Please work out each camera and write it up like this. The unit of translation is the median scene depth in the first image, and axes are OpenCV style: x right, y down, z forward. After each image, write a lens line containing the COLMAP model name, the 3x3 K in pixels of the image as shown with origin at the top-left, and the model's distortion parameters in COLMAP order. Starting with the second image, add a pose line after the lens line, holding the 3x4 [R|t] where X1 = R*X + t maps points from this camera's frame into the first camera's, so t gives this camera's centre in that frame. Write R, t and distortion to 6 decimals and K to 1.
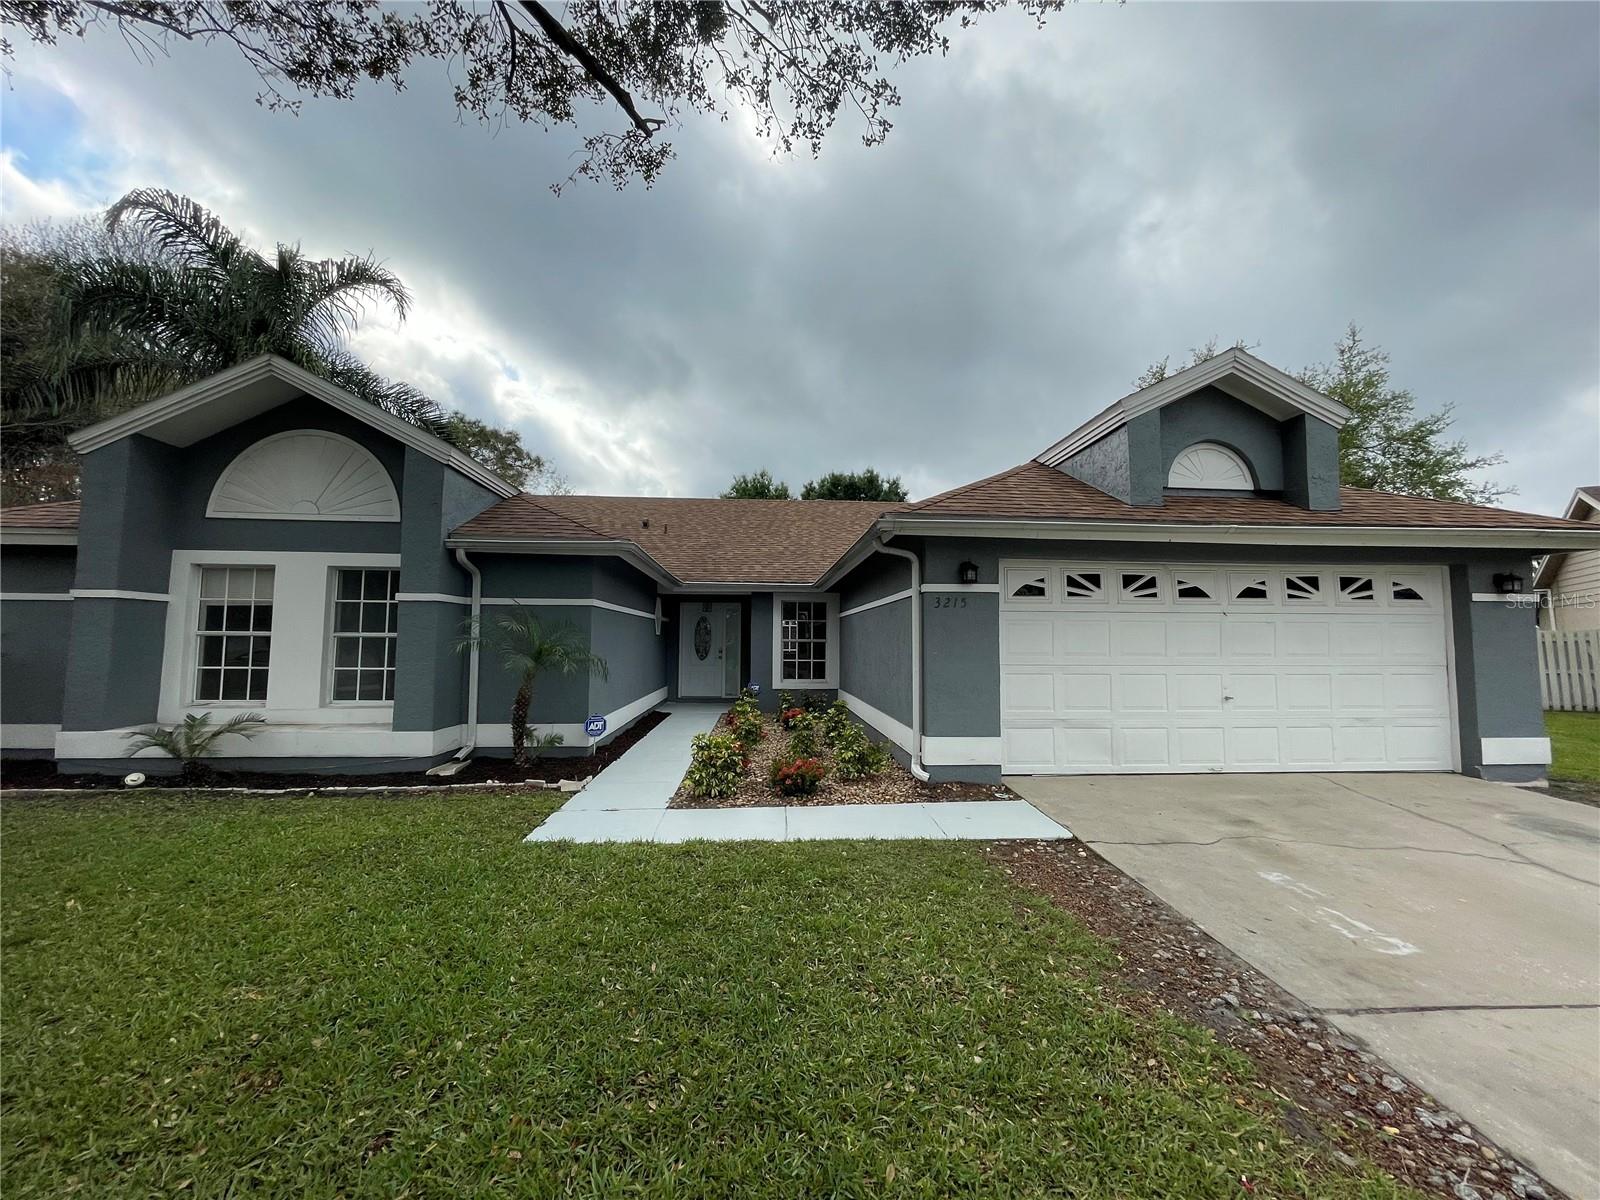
lens RADIAL K [[642.6, 0, 805.6], [0, 642.6, 602.6], [0, 0, 1]] dist [-0.002244, -0.000300]
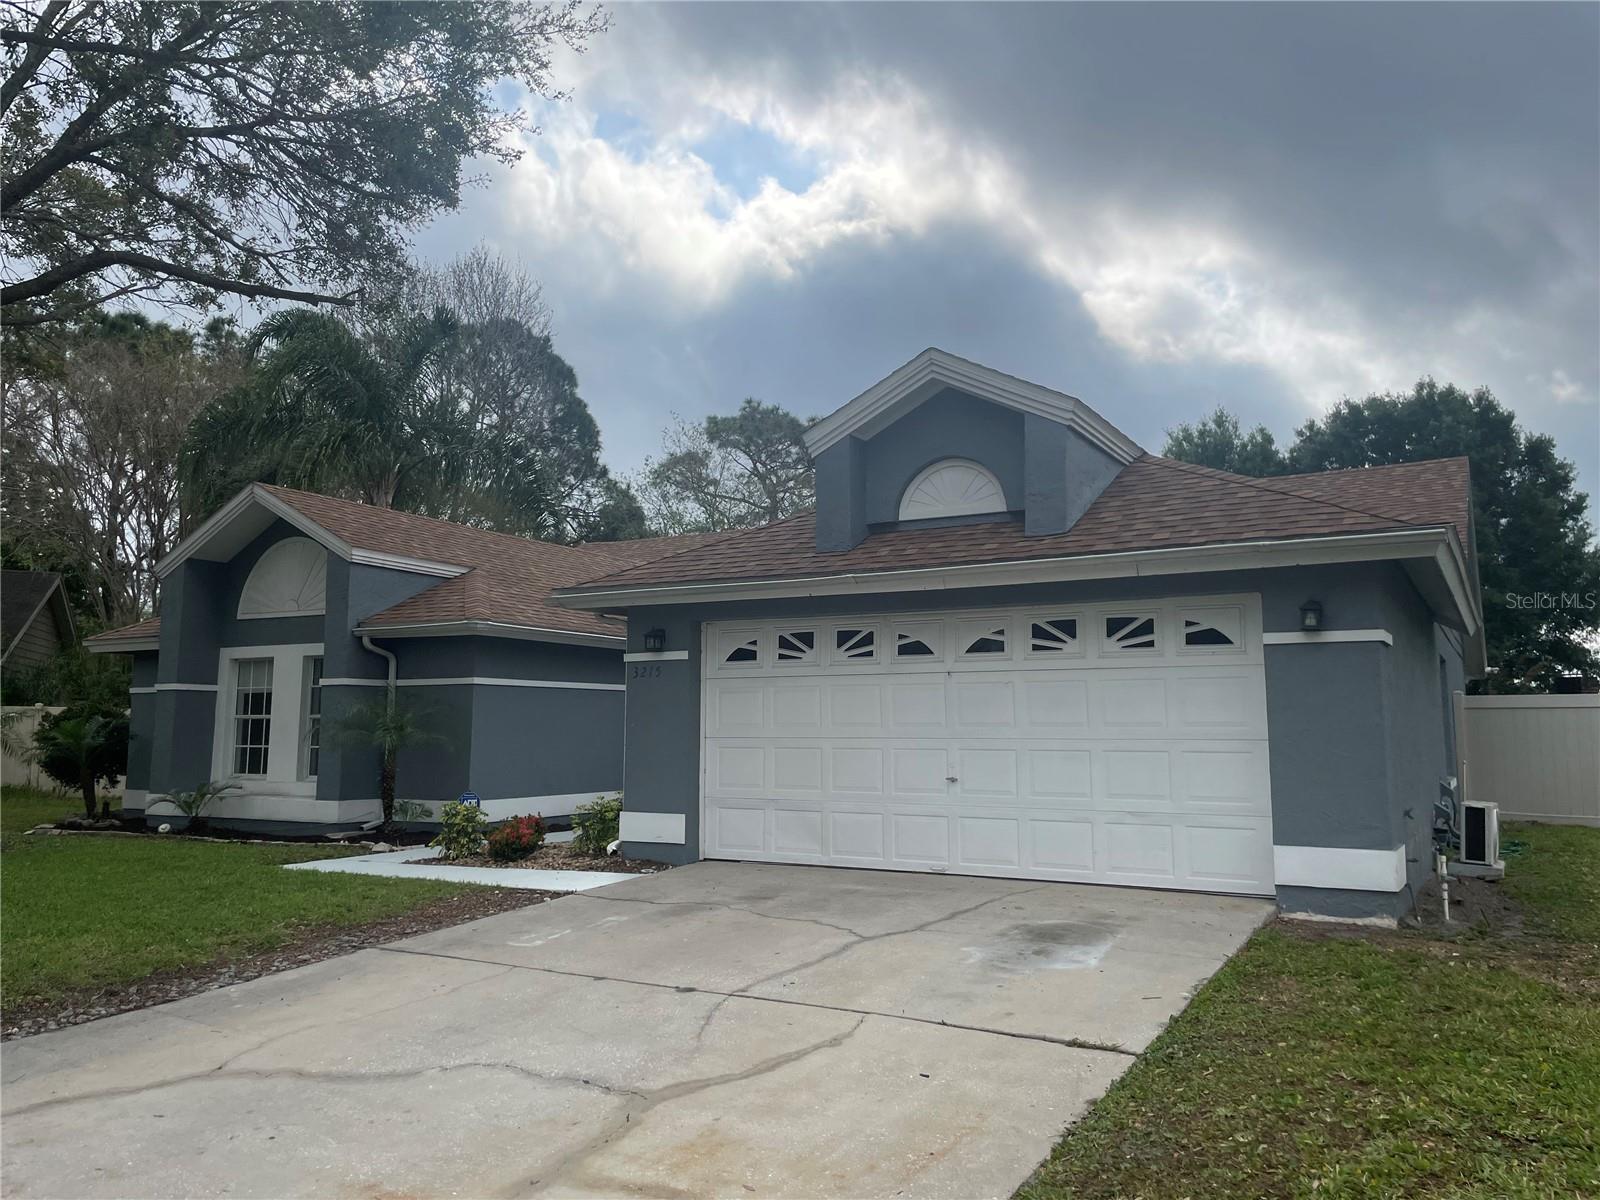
lens RADIAL K [[1235.7, 0, 793.8], [0, 1235.7, 598.5], [0, 0, 1]] dist [0.068578, -0.023781]
pose [[0.828614, -0.065552, -0.555969, 1.336146], [0.035792, 0.997292, -0.064242, 0.016165], [0.558675, 0.033333, 0.828717, -0.384553]]
